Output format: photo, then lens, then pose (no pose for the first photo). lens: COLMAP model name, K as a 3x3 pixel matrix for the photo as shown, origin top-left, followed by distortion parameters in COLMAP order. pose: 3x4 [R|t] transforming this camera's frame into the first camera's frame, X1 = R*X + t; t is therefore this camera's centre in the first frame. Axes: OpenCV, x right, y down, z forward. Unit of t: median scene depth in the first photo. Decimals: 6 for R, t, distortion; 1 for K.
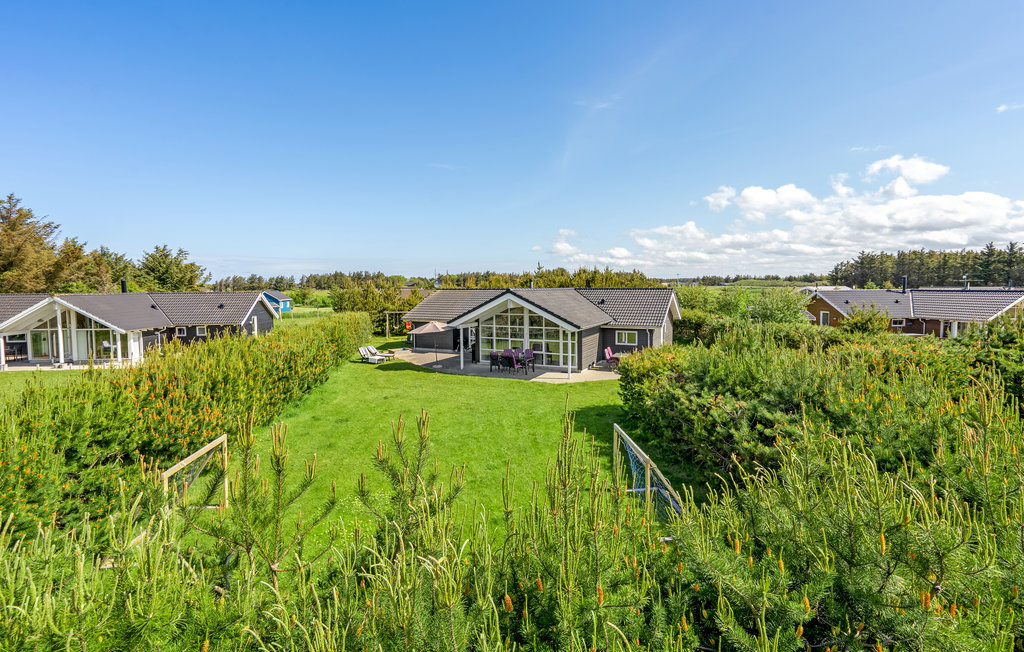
lens RADIAL K [[469.3, 0, 510.3], [0, 469.3, 317.1], [0, 0, 1]] dist [0.000470, 0.000371]
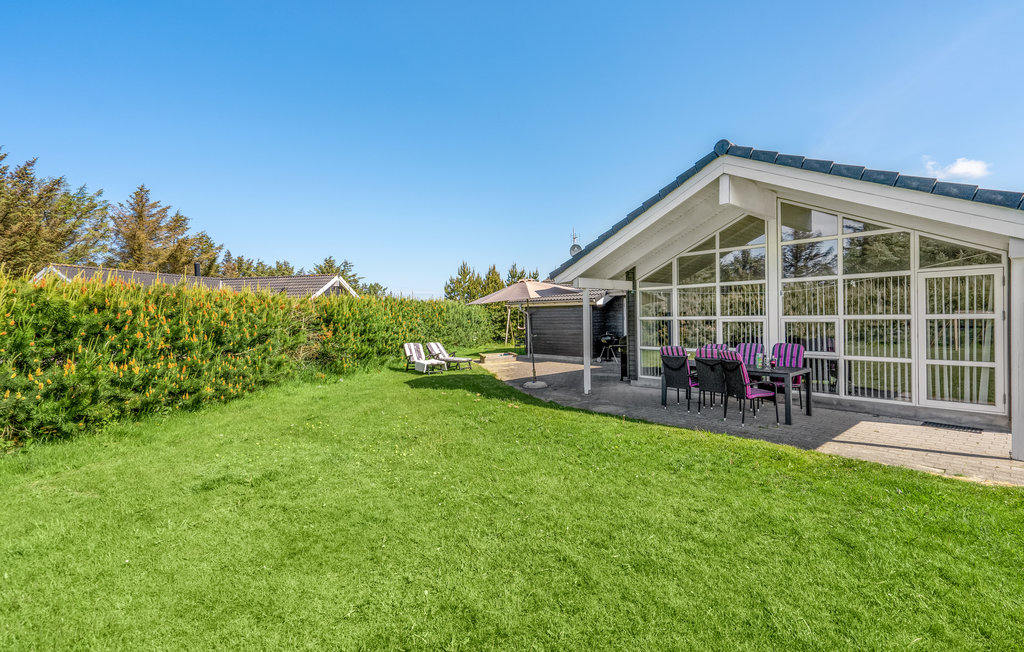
lens RADIAL K [[469.3, 0, 510.3], [0, 469.3, 317.1], [0, 0, 1]] dist [0.000470, 0.000371]
pose [[0.931114, -0.003644, -0.364711, -0.020131], [-0.016303, 0.998535, -0.051597, 0.068202], [0.364365, 0.053988, 0.929690, 0.611822]]
